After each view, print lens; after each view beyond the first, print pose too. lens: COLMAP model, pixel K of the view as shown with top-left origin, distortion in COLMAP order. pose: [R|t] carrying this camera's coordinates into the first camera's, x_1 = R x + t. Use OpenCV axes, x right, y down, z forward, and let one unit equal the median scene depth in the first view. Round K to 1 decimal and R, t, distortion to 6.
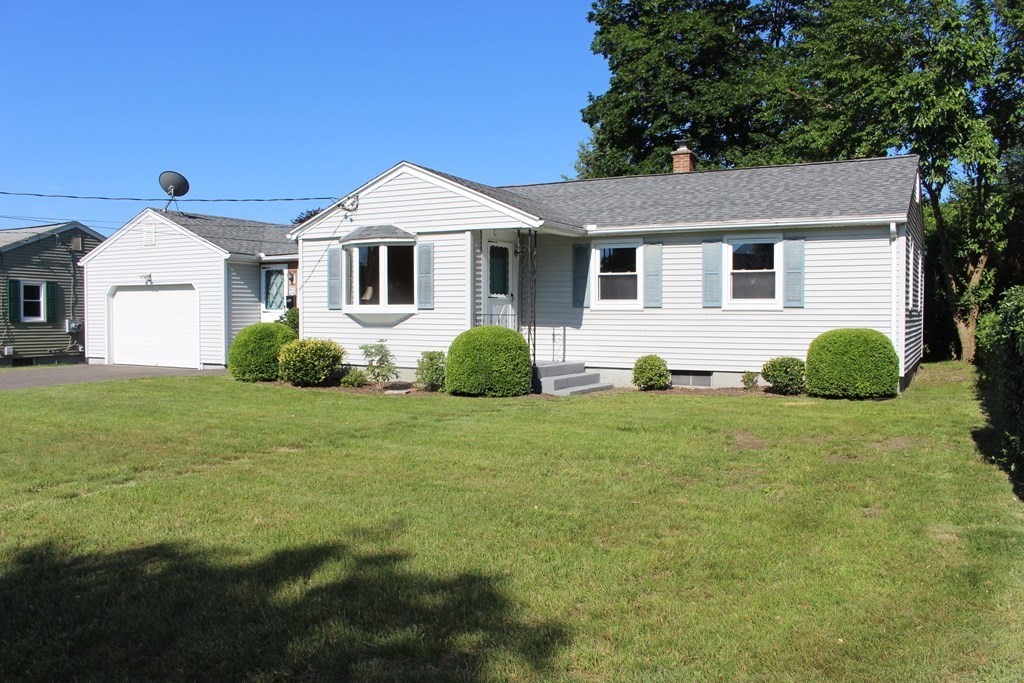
lens RADIAL K [[840.8, 0, 509.2], [0, 840.8, 352.5], [0, 0, 1]] dist [-0.166303, 0.144931]
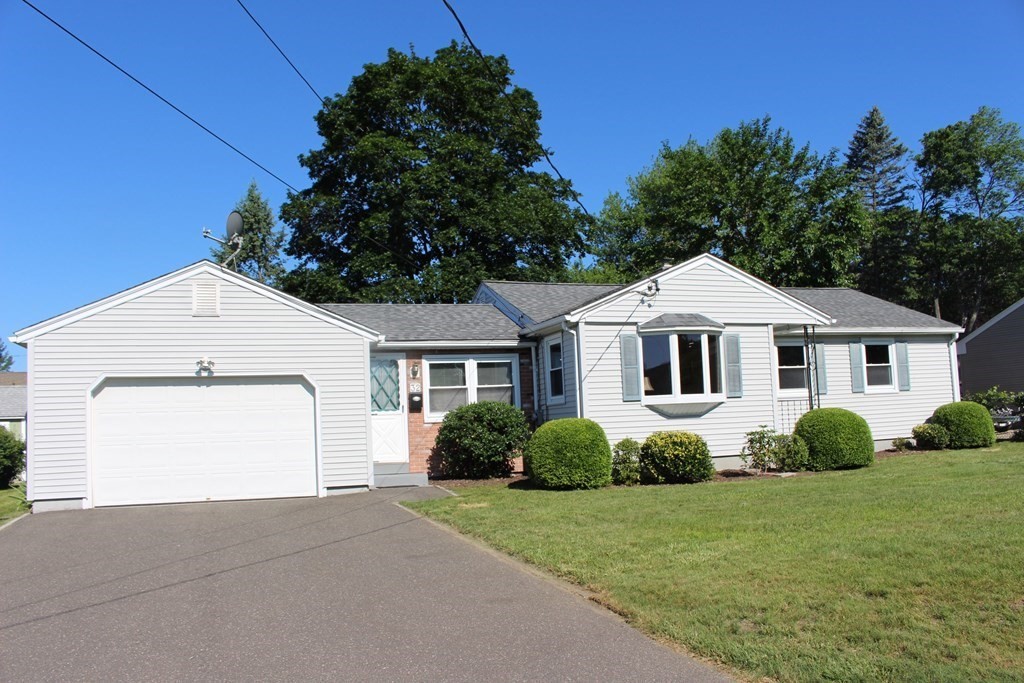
lens RADIAL K [[840.8, 0, 509.2], [0, 840.8, 352.5], [0, 0, 1]] dist [-0.166303, 0.144931]
pose [[0.670602, 0.031712, 0.741139, -1.015730], [0.074799, 0.991103, -0.110087, -0.014220], [-0.738037, 0.129261, 0.662264, 0.506538]]
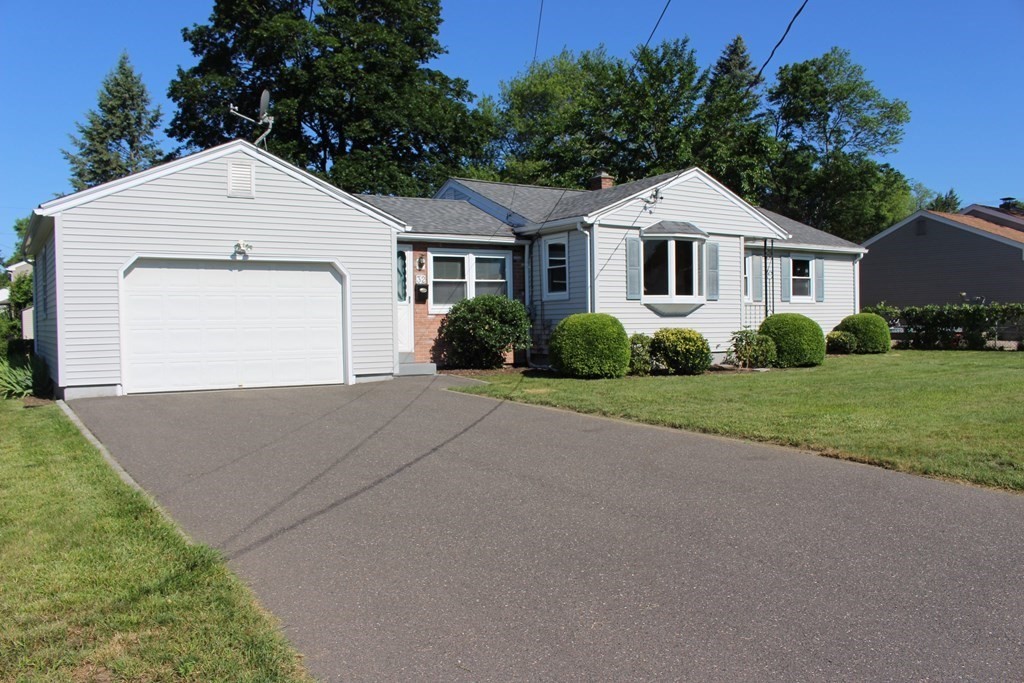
lens RADIAL K [[840.8, 0, 509.2], [0, 840.8, 352.5], [0, 0, 1]] dist [-0.166303, 0.144931]
pose [[0.478396, -0.043514, 0.877066, -1.197970], [0.052179, 0.998415, 0.021074, -0.018346], [-0.876593, 0.035682, 0.479908, 0.681339]]
